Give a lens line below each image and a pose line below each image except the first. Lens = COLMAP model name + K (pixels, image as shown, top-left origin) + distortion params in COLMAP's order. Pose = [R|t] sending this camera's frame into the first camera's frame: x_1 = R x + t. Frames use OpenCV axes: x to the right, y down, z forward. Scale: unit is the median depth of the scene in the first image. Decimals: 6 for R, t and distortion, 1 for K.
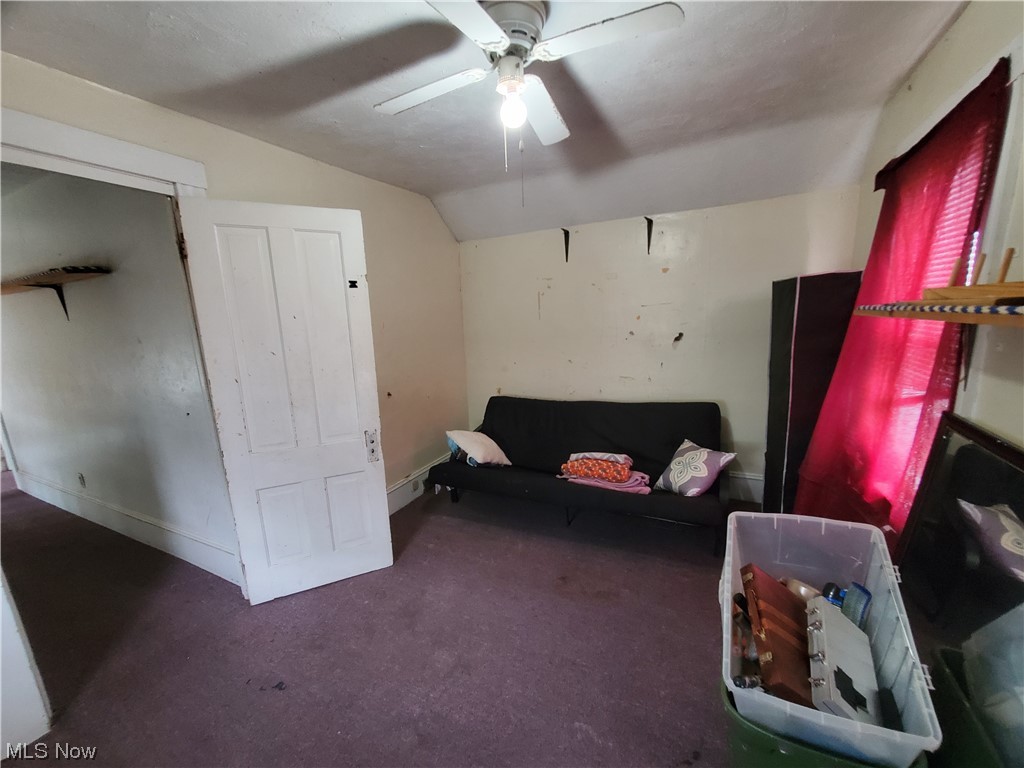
lens RADIAL K [[406.4, 0, 514.4], [0, 406.4, 397.1], [0, 0, 1]] dist [-0.001785, -0.001264]
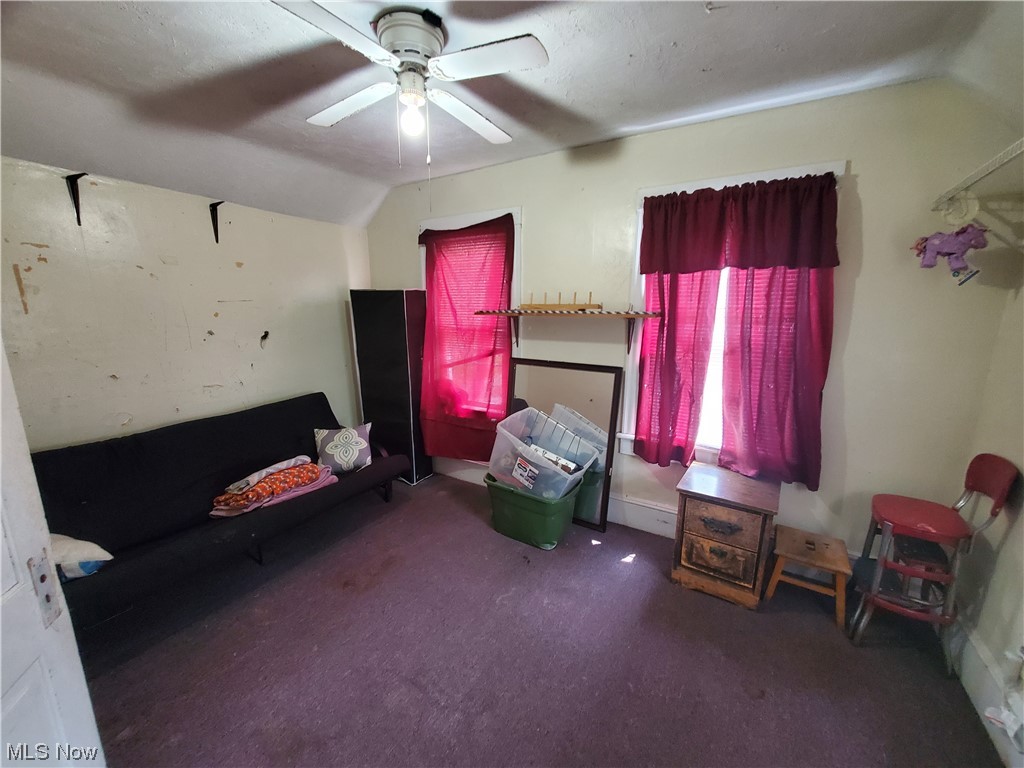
lens RADIAL K [[406.4, 0, 515.1], [0, 406.4, 394.6], [0, 0, 1]] dist [-0.001785, -0.001264]
pose [[0.077917, -0.160208, 0.984003, -0.620086], [0.186786, 0.971872, 0.143442, -0.042190], [-0.979306, 0.172621, 0.105650, 0.377438]]
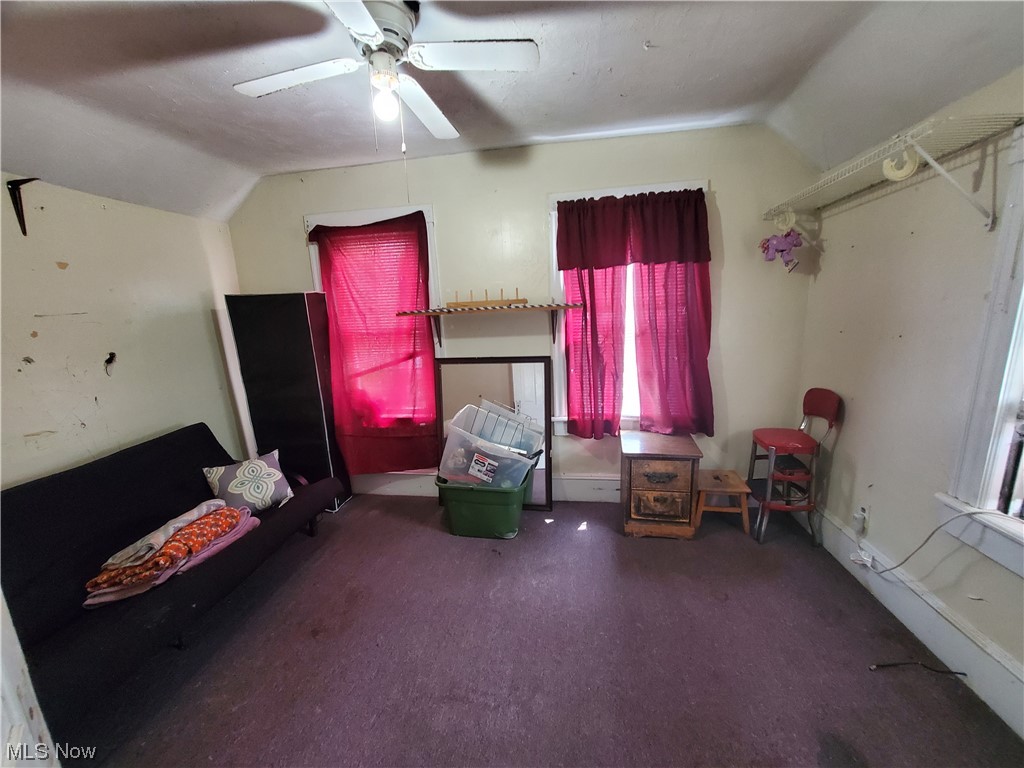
lens RADIAL K [[406.4, 0, 515.0], [0, 406.4, 394.4], [0, 0, 1]] dist [-0.001785, -0.001264]
pose [[-0.307642, -0.133521, 0.942087, -0.614885], [0.243769, 0.946001, 0.213680, -0.073121], [-0.919746, 0.295388, -0.258481, 0.607733]]
